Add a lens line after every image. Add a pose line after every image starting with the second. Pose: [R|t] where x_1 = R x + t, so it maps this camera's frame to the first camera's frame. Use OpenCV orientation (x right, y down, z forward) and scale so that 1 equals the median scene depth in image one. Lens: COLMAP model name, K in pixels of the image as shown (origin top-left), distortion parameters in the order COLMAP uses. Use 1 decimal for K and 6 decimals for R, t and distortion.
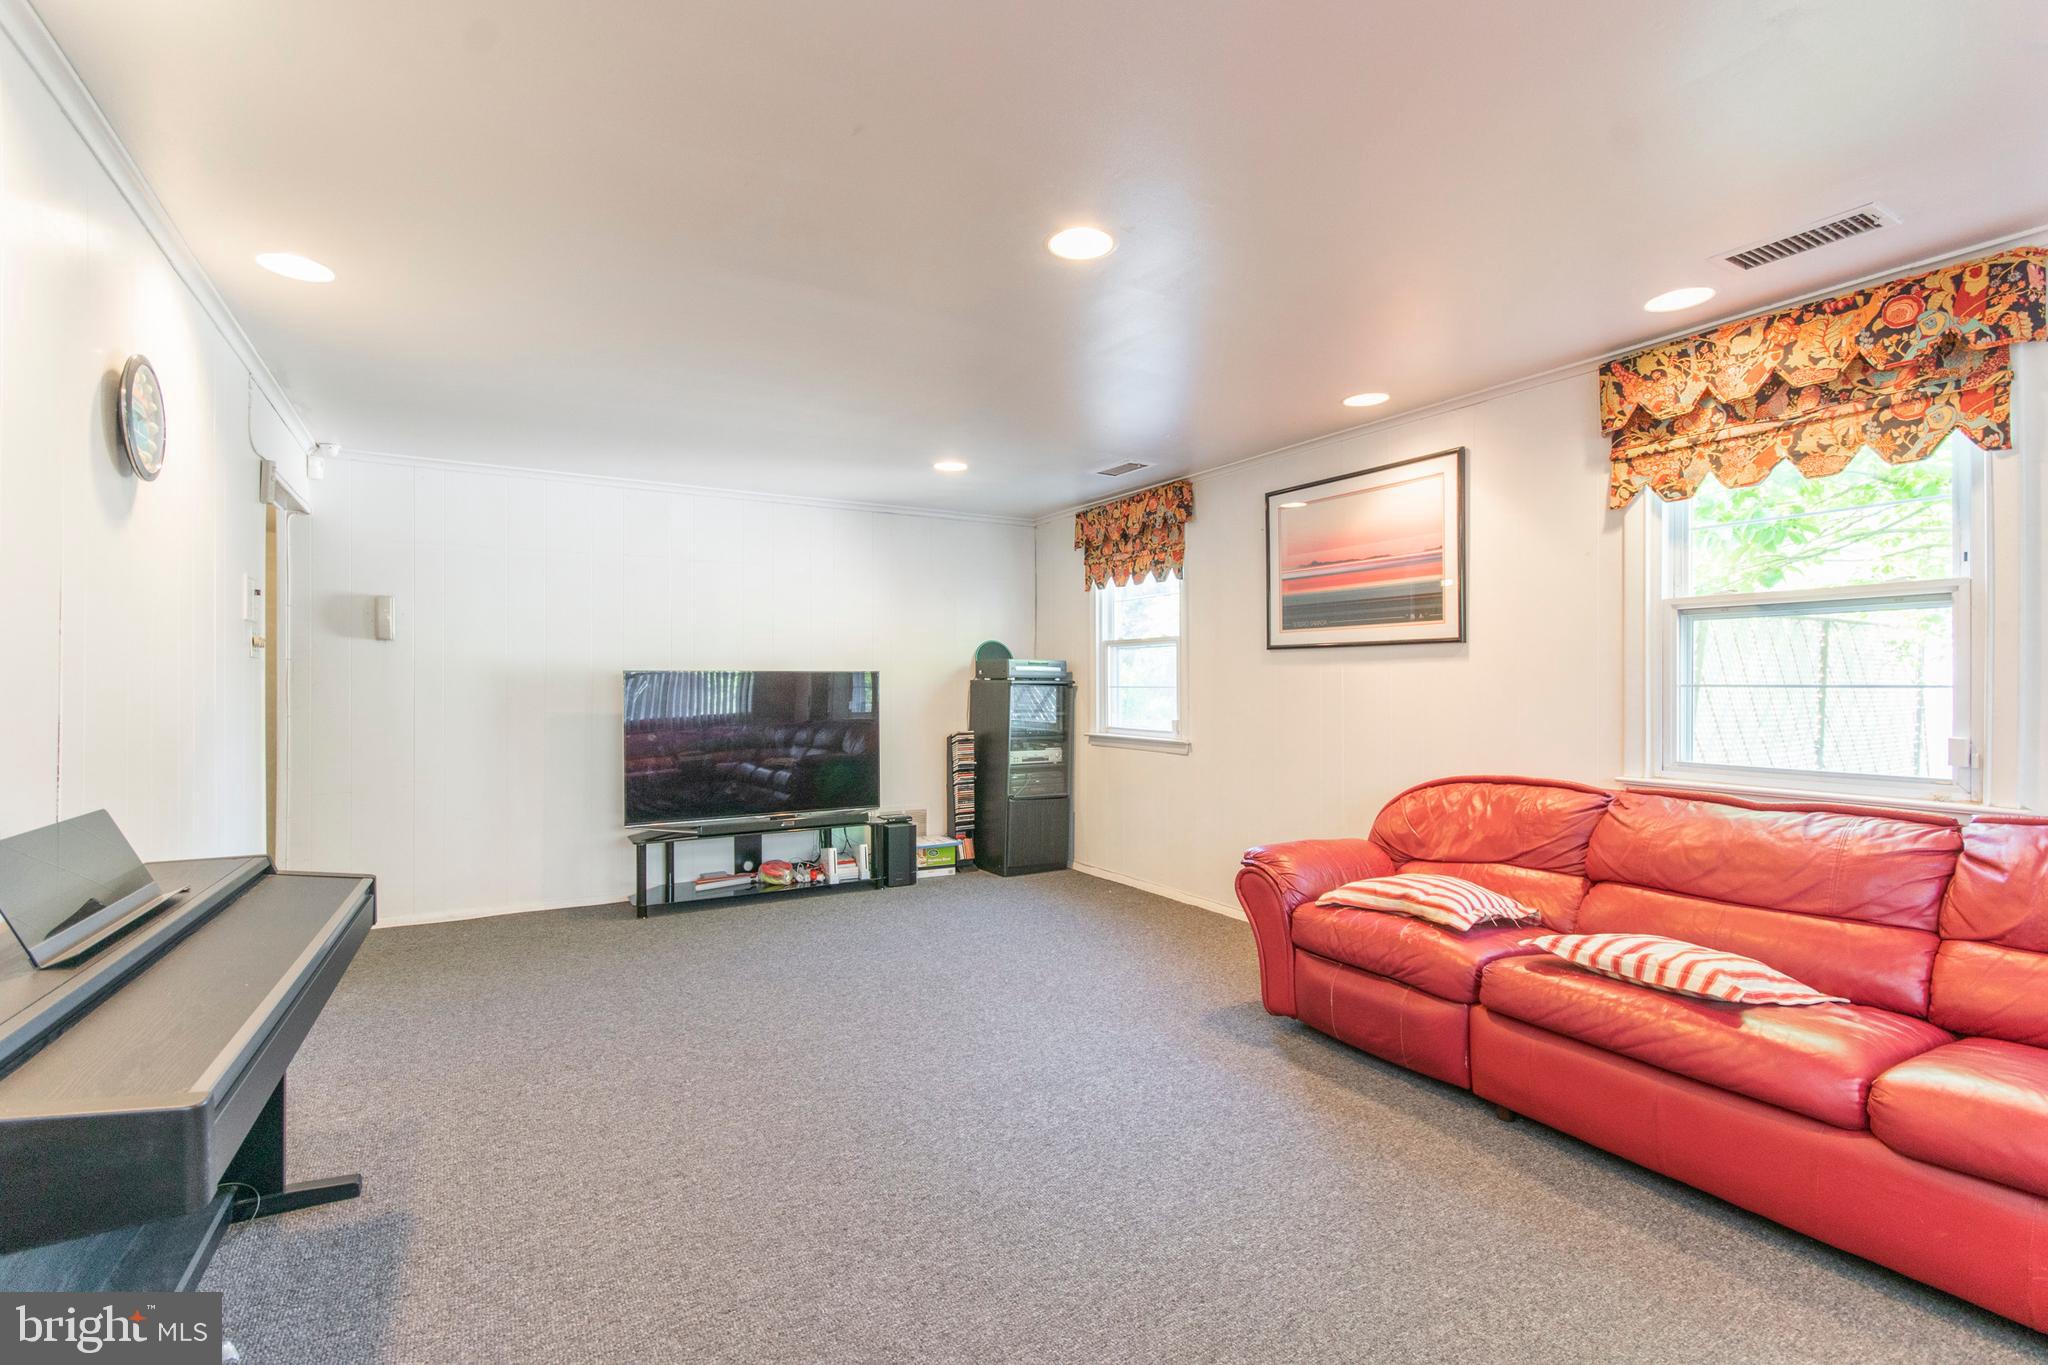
lens RADIAL K [[935.4, 0, 1012.2], [0, 935.4, 681.9], [0, 0, 1]] dist [-0.004067, -0.001843]
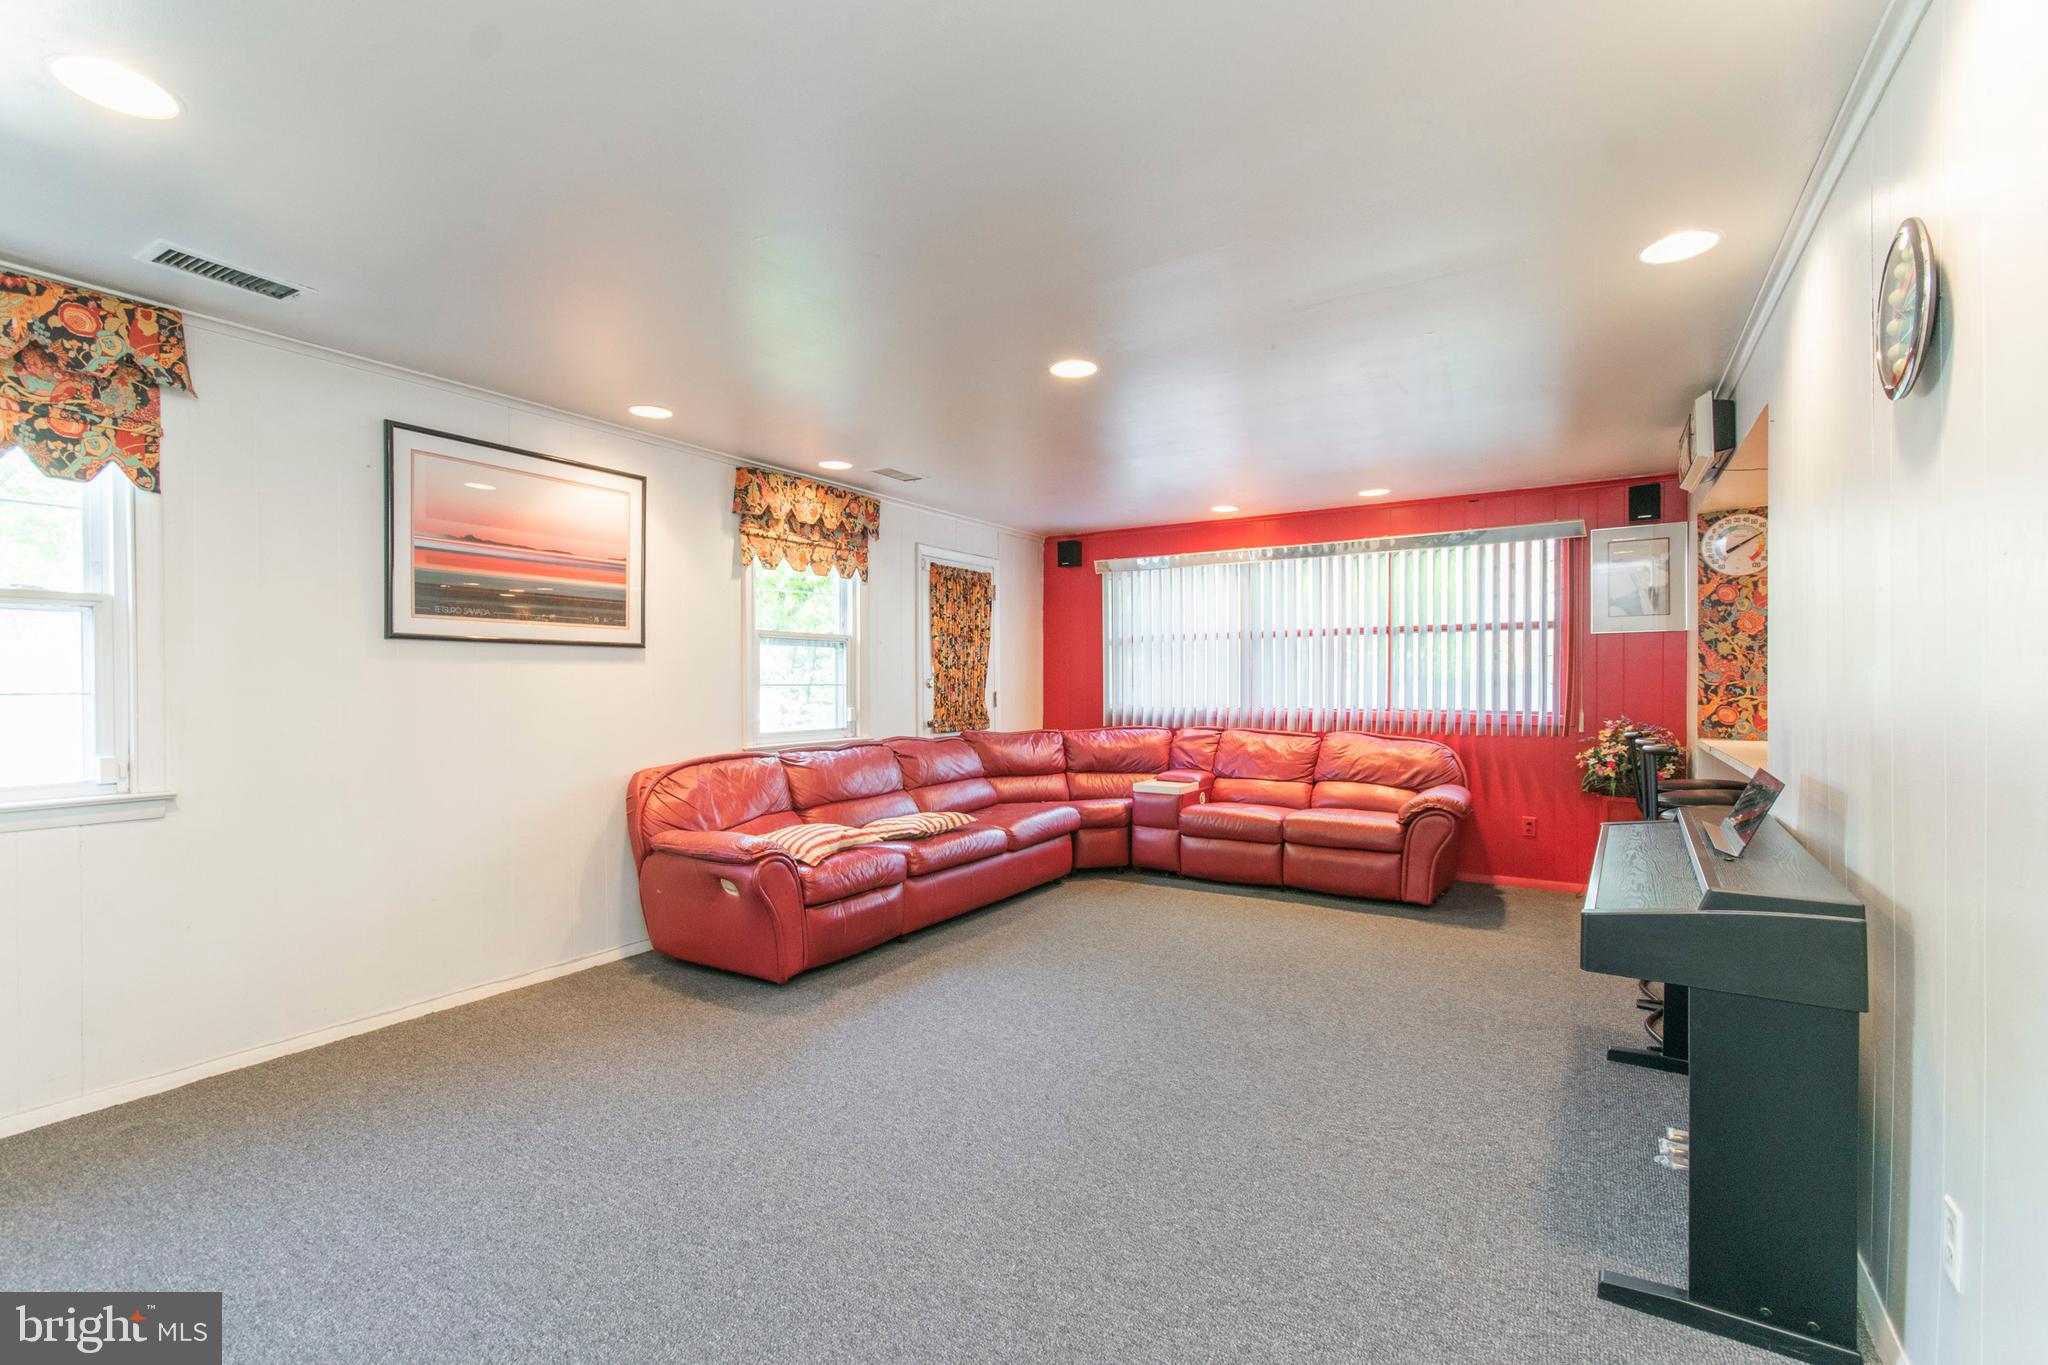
lens RADIAL K [[935.4, 0, 1014.2], [0, 935.4, 687.9], [0, 0, 1]] dist [-0.004067, -0.001843]
pose [[-0.486627, 0.005875, 0.873590, -0.713538], [0.011107, 0.999938, -0.000538, 0.011320], [-0.873539, 0.009441, -0.486663, 1.133425]]
